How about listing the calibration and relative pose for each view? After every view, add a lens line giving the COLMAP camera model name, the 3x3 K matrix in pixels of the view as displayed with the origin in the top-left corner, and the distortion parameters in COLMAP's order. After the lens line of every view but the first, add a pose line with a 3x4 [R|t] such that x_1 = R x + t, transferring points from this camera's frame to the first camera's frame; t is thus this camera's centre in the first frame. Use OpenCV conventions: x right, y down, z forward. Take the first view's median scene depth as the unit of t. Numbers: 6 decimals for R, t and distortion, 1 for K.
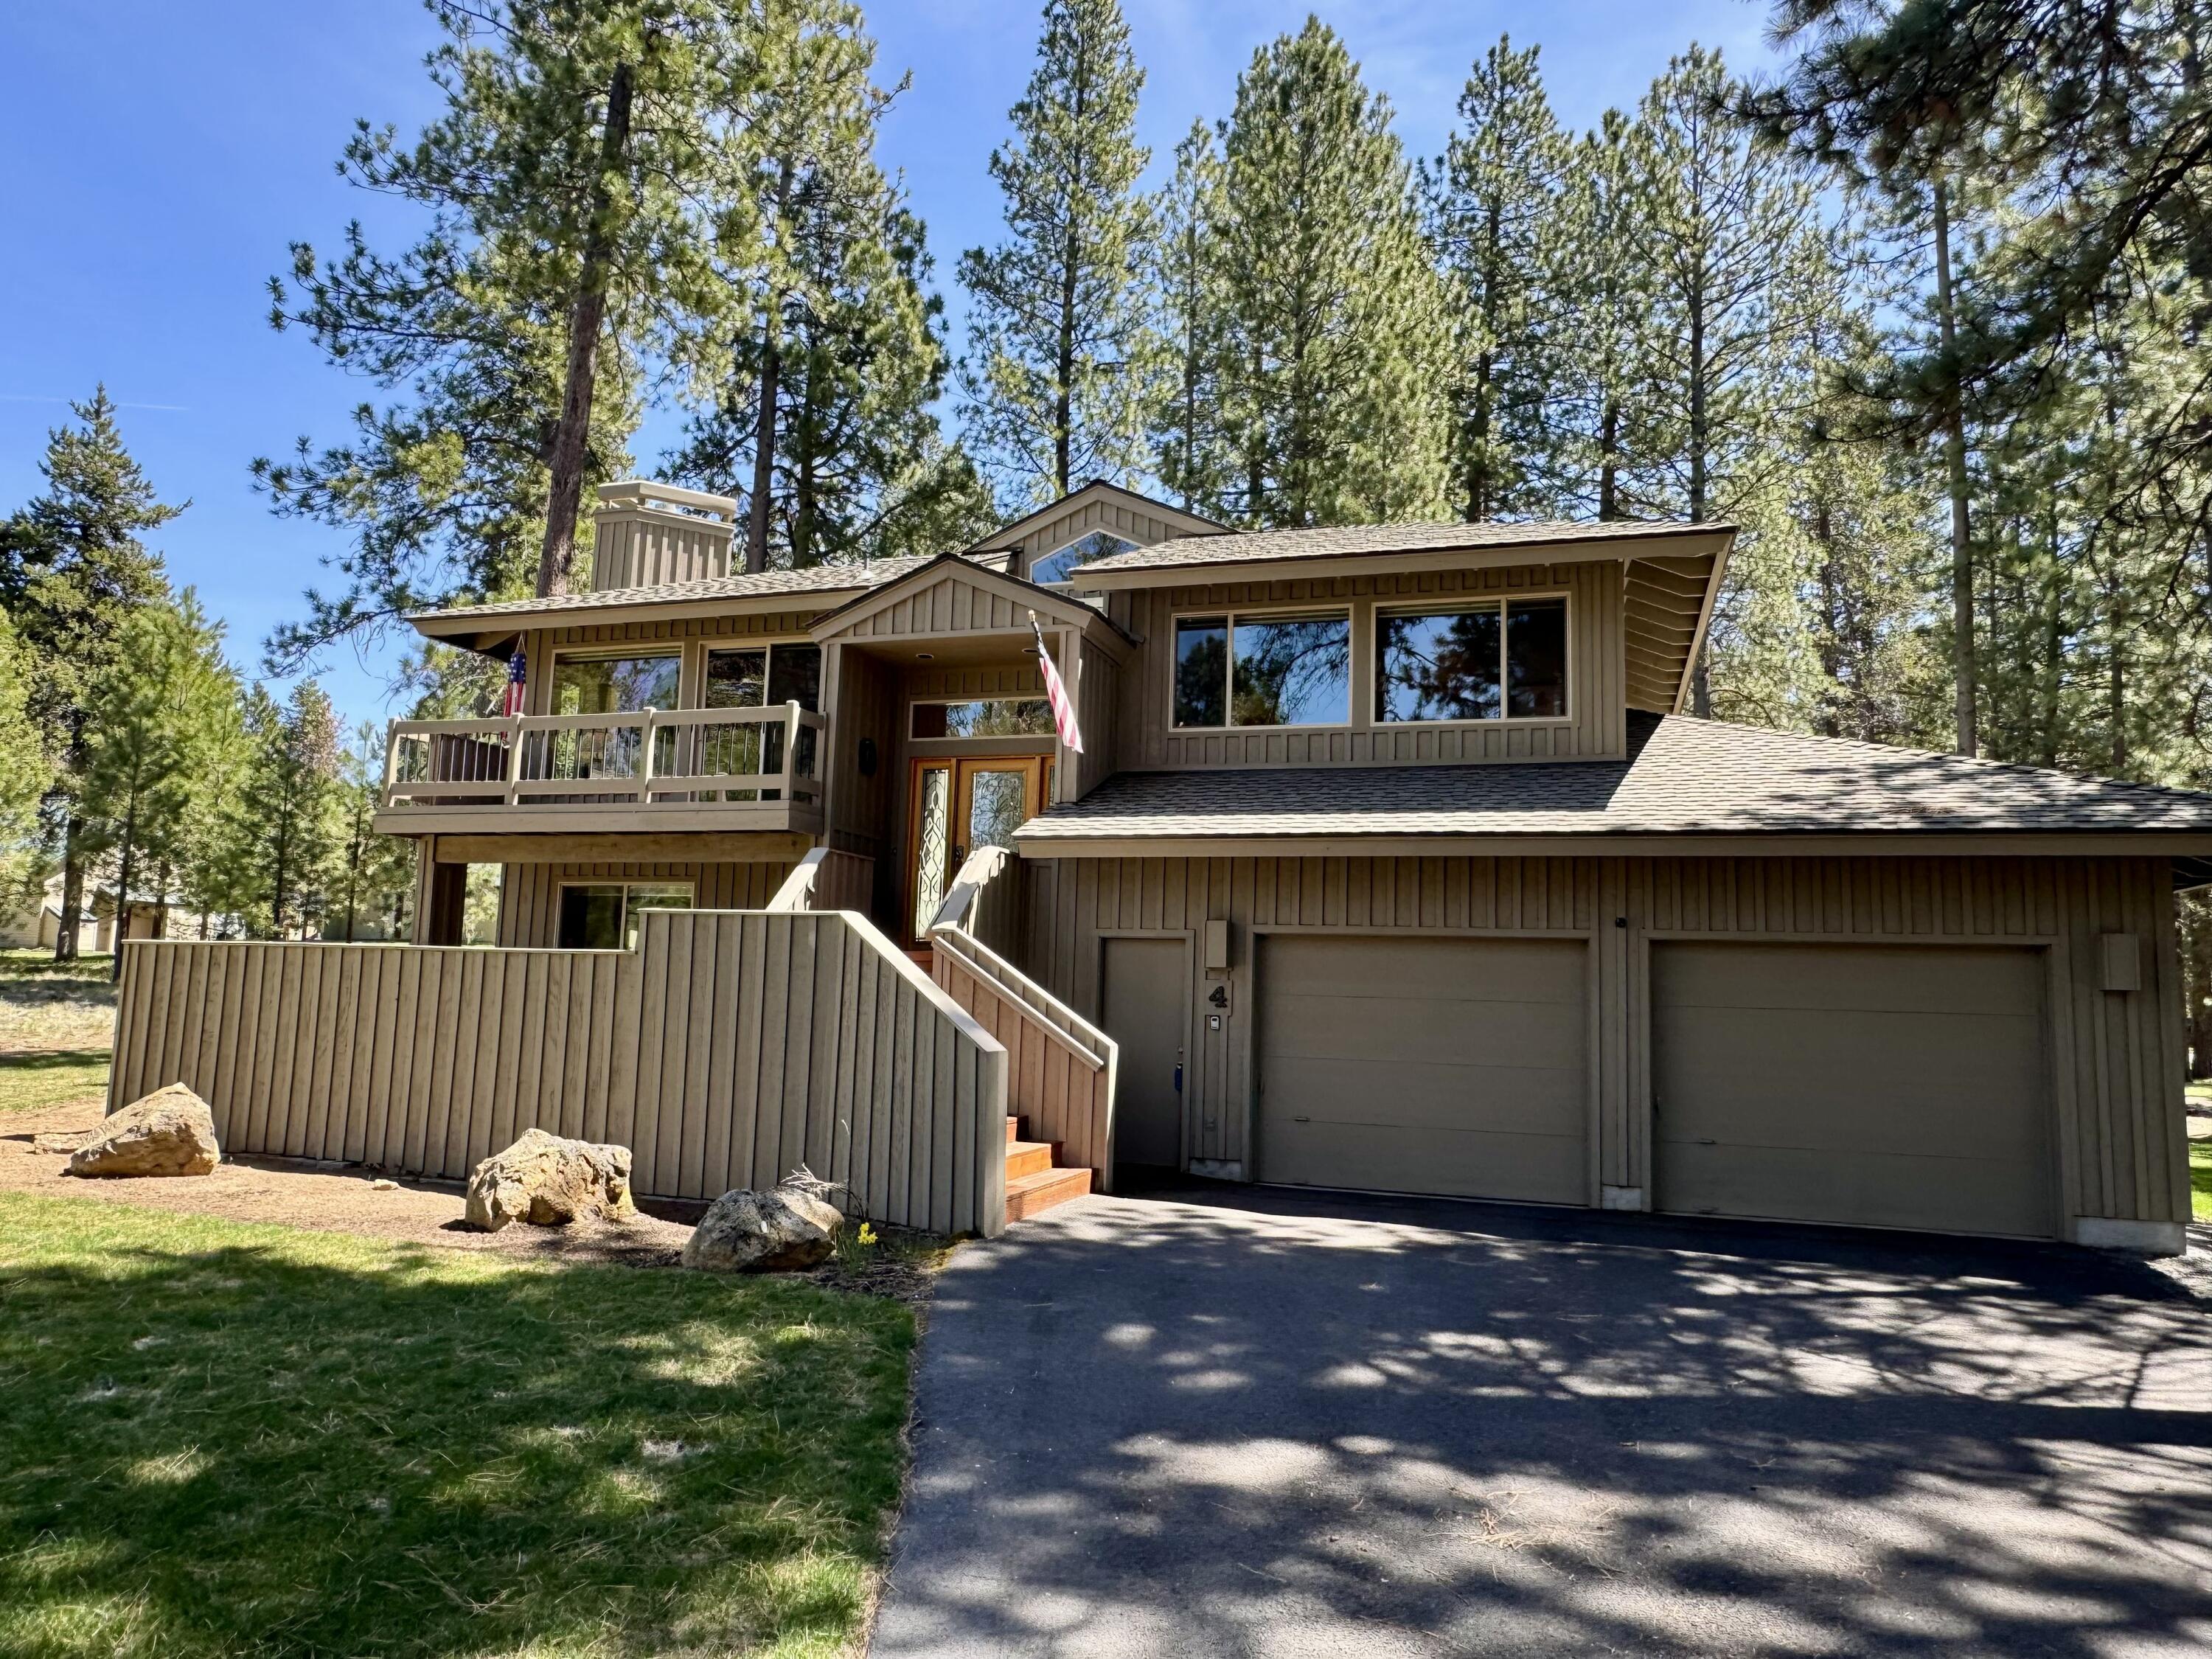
lens RADIAL K [[1421.2, 0, 1099.7], [0, 1421.2, 832.5], [0, 0, 1]] dist [-0.002657, -0.038651]
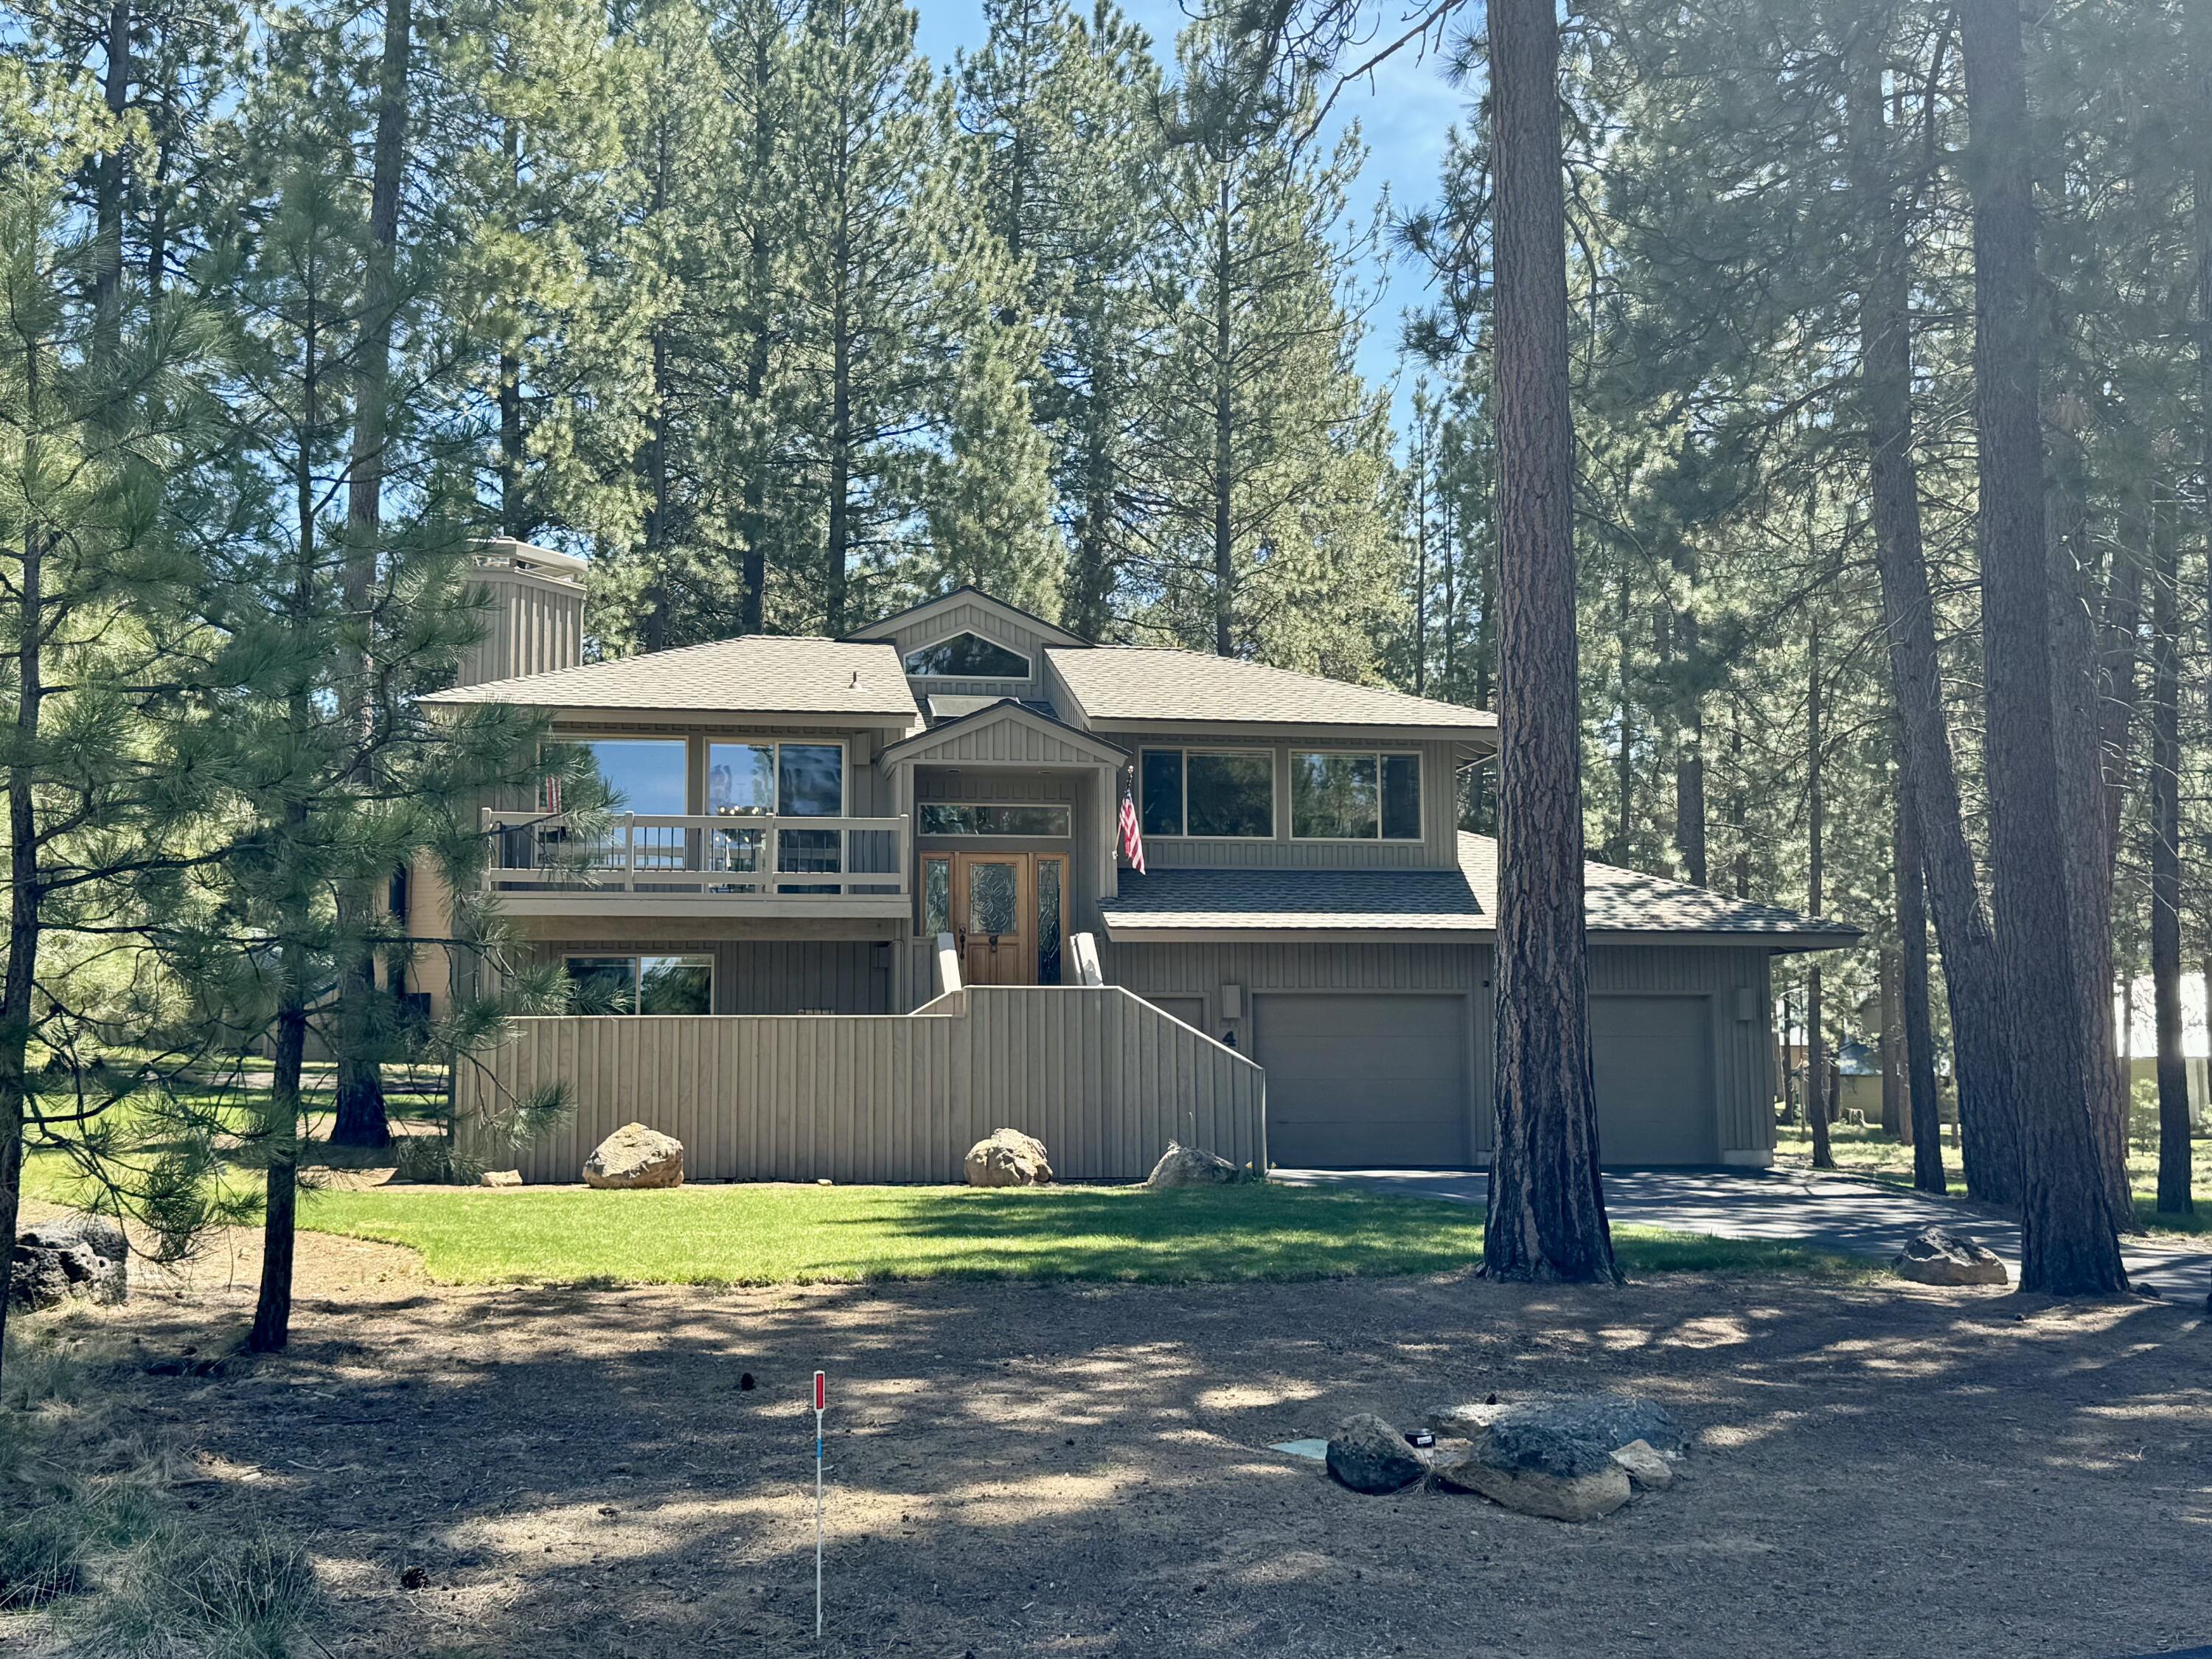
lens RADIAL K [[2492.5, 0, 1106.0], [0, 2492.5, 829.5], [0, 0, 1]] dist [0.169284, -0.399445]
pose [[0.872406, 0.013719, 0.488590, -1.229721], [-0.023645, 0.999620, 0.014152, -0.124048], [-0.488210, -0.023899, 0.872399, -1.097864]]
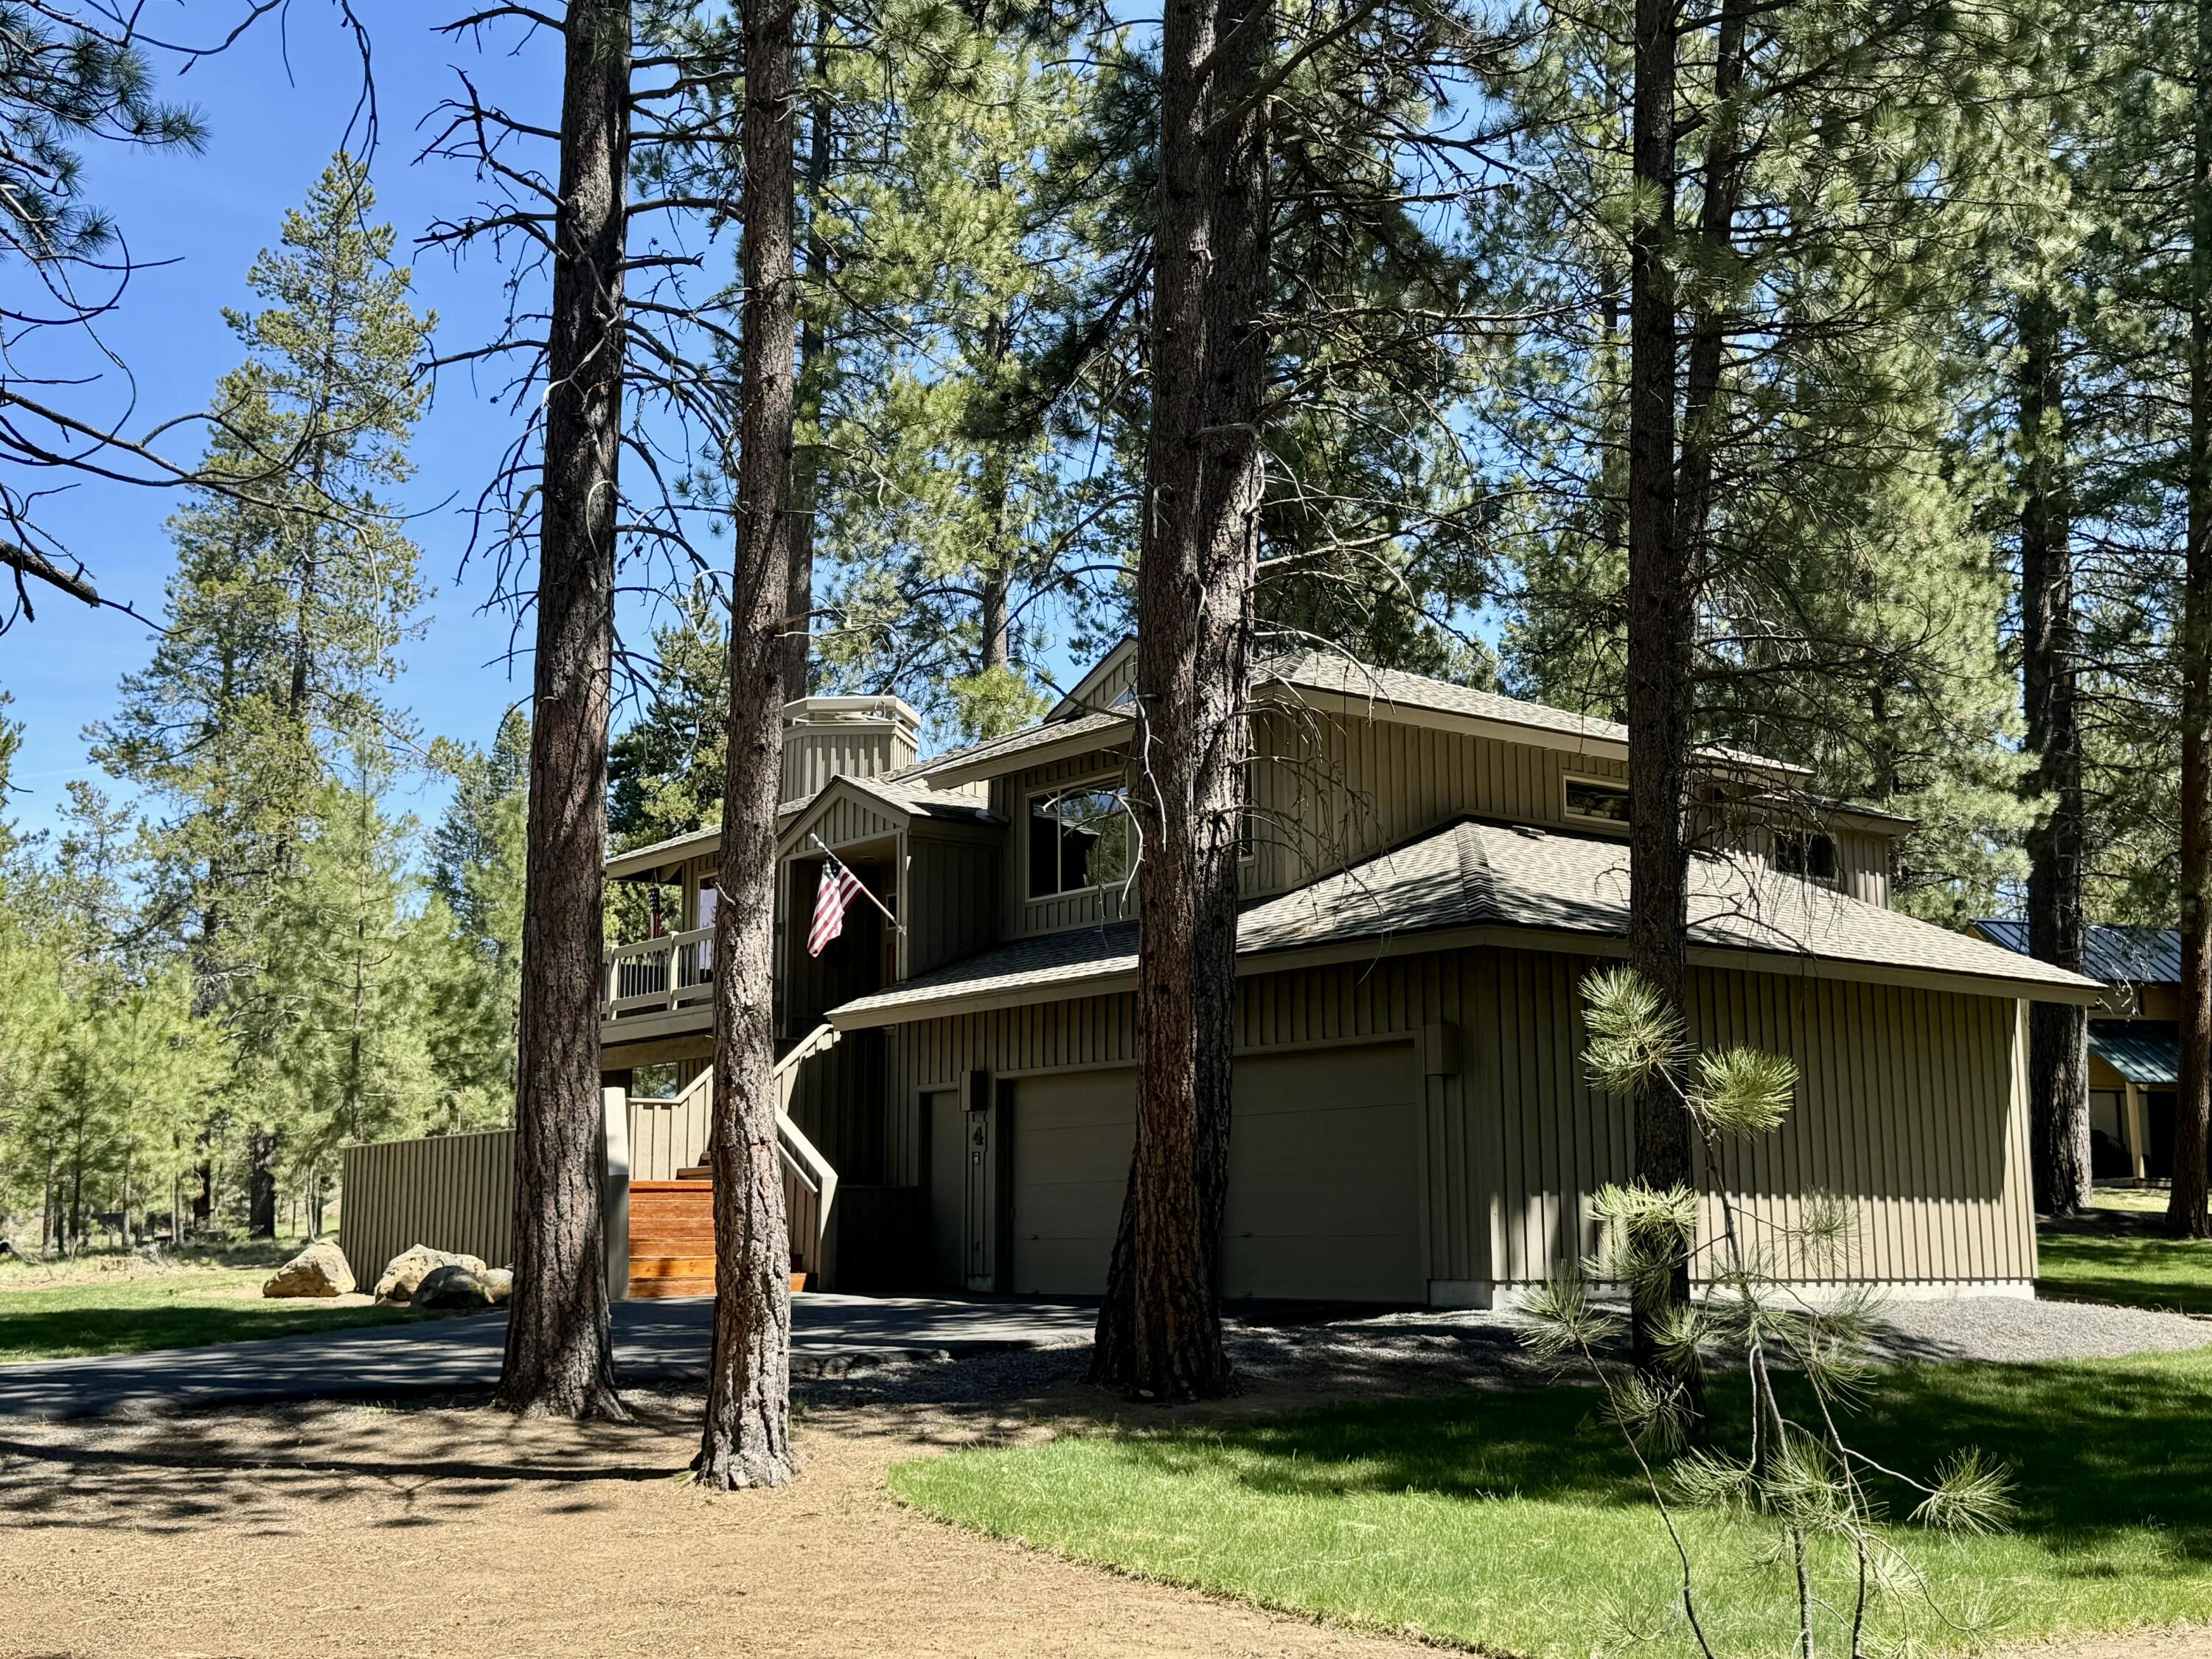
lens RADIAL K [[2492.5, 0, 1106.0], [0, 2492.5, 829.5], [0, 0, 1]] dist [0.169284, -0.399445]
pose [[0.815533, -0.131901, -0.563478, 1.349470], [0.100908, 0.991174, -0.085970, 0.052138], [0.569845, 0.013252, 0.821645, -0.631303]]
